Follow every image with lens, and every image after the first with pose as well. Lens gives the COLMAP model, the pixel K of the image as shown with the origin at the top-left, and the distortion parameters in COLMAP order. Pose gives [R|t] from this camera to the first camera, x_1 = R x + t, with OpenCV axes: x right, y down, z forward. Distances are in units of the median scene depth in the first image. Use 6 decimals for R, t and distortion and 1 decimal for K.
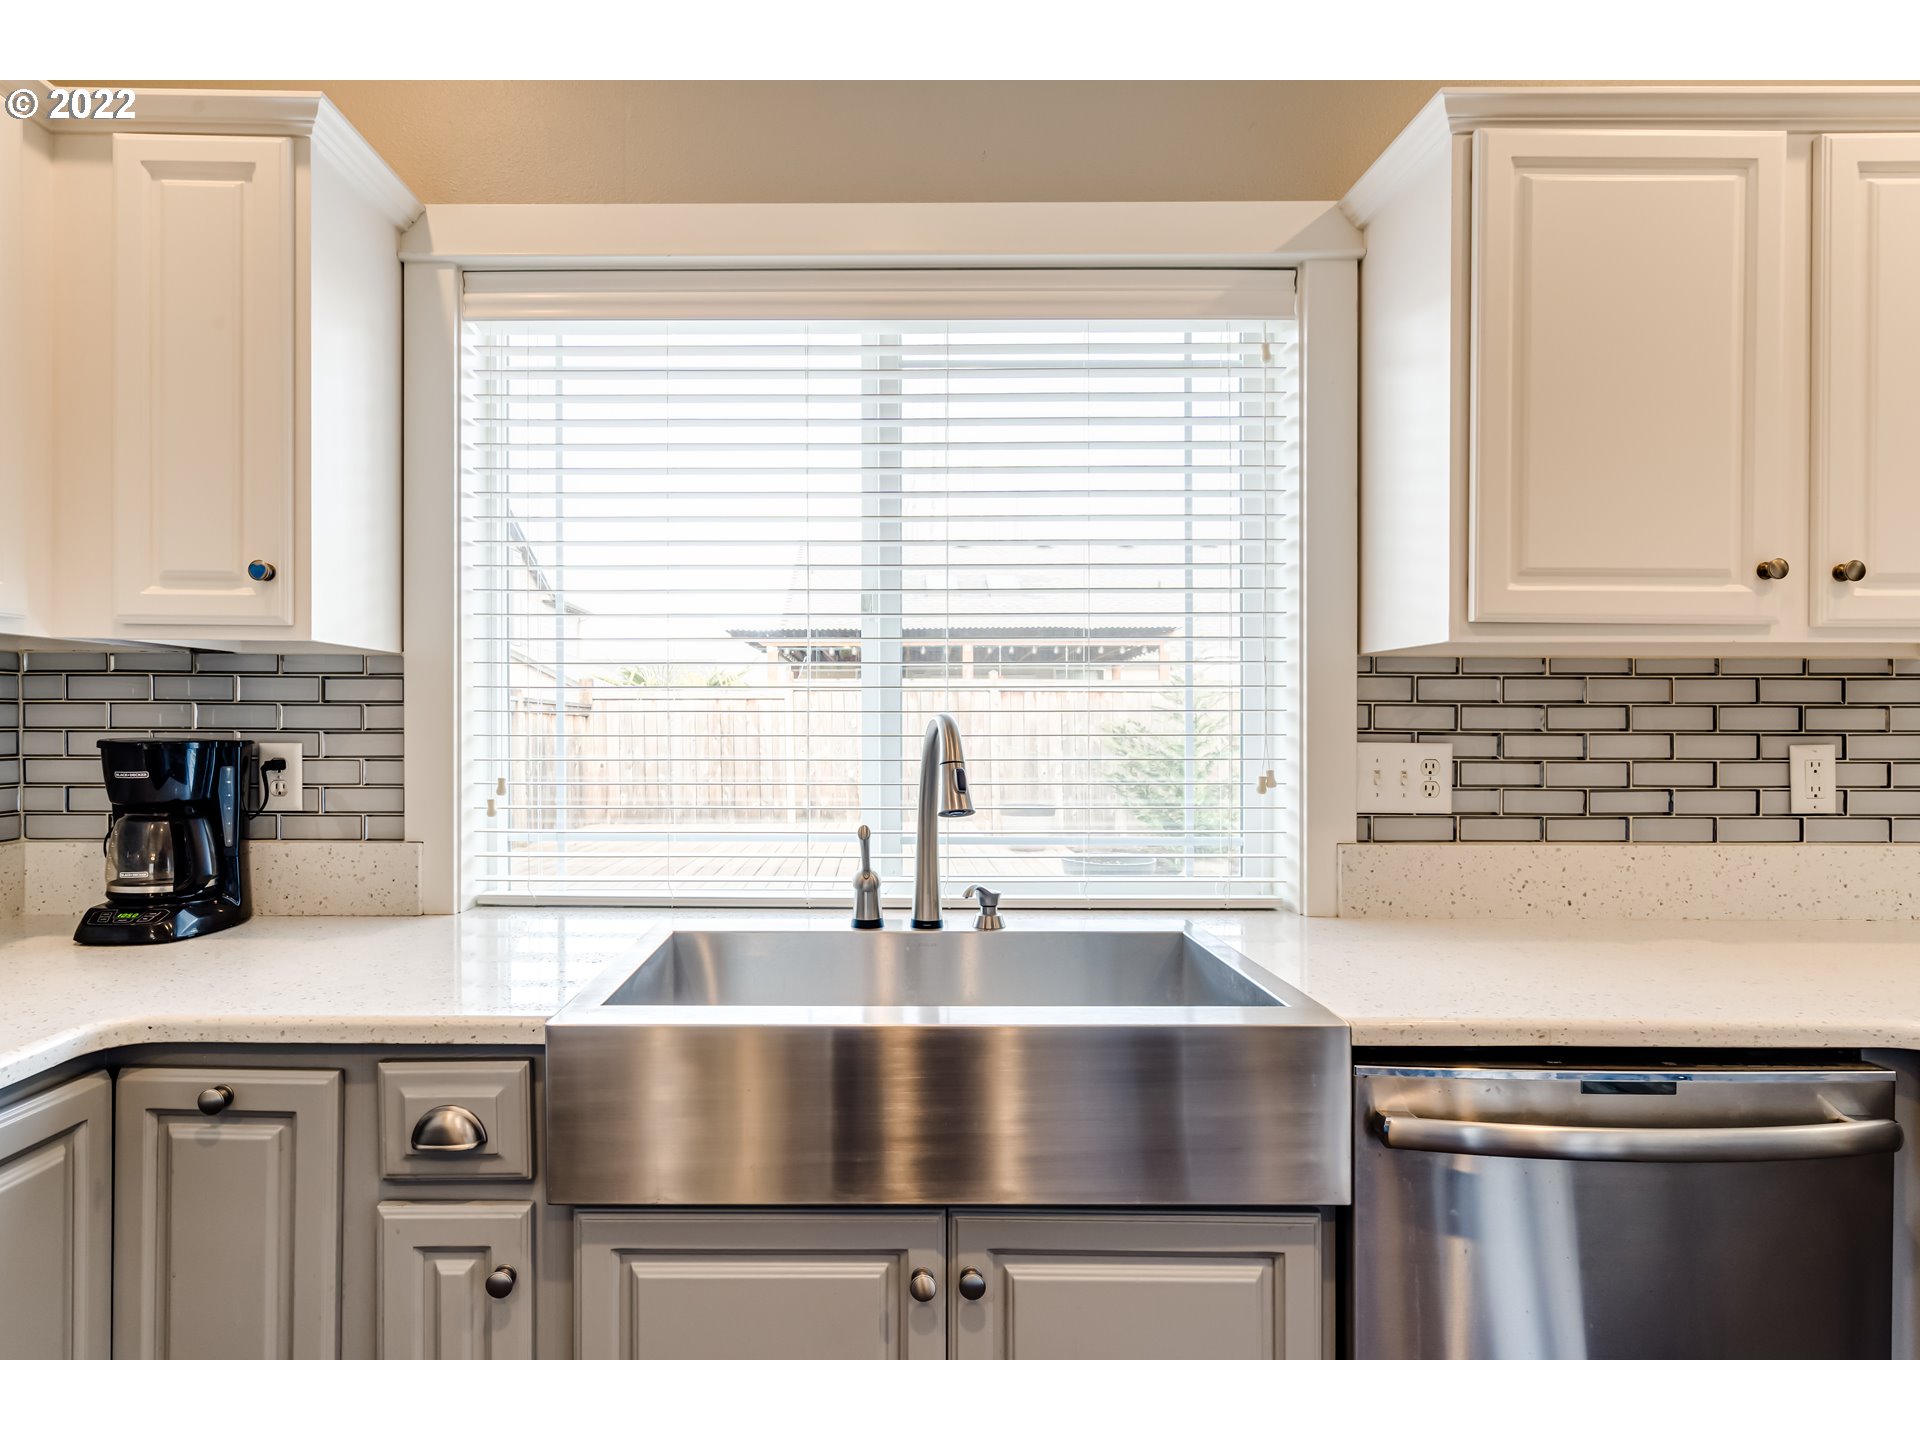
lens RADIAL K [[790.9, 0, 921.6], [0, 790.9, 702.4], [0, 0, 1]] dist [0.001422, 0.000335]
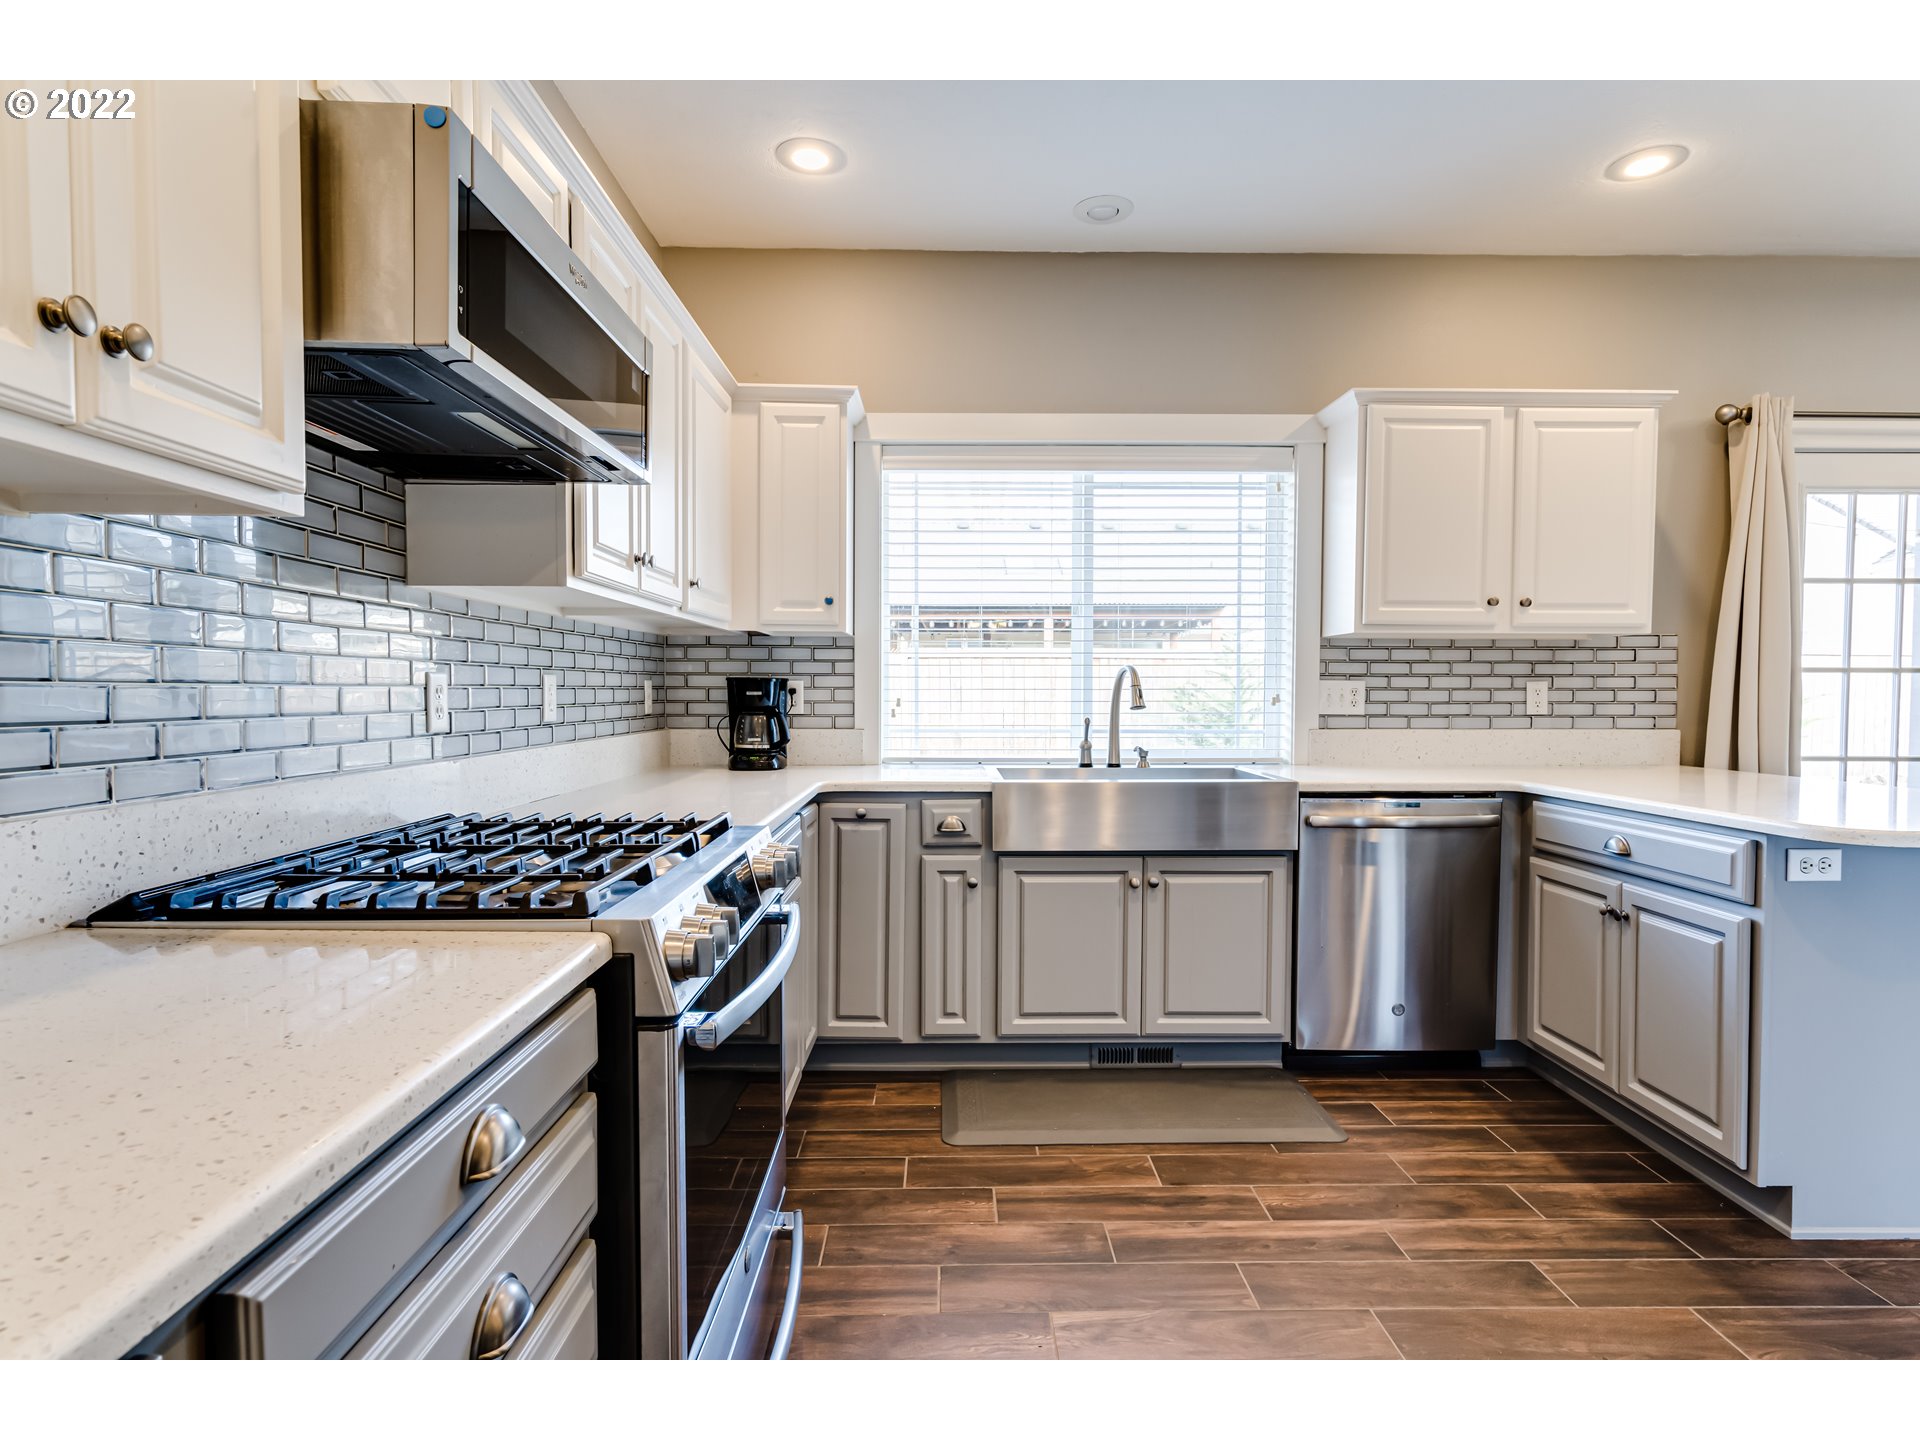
lens RADIAL K [[875.0, 0, 961.9], [0, 875.0, 713.2], [0, 0, 1]] dist [-0.004013, 0.000370]
pose [[0.999709, -0.001329, 0.024087, -0.436496], [0.000236, 0.998972, 0.045320, 0.033370], [-0.024122, -0.045302, 0.998682, -1.261034]]
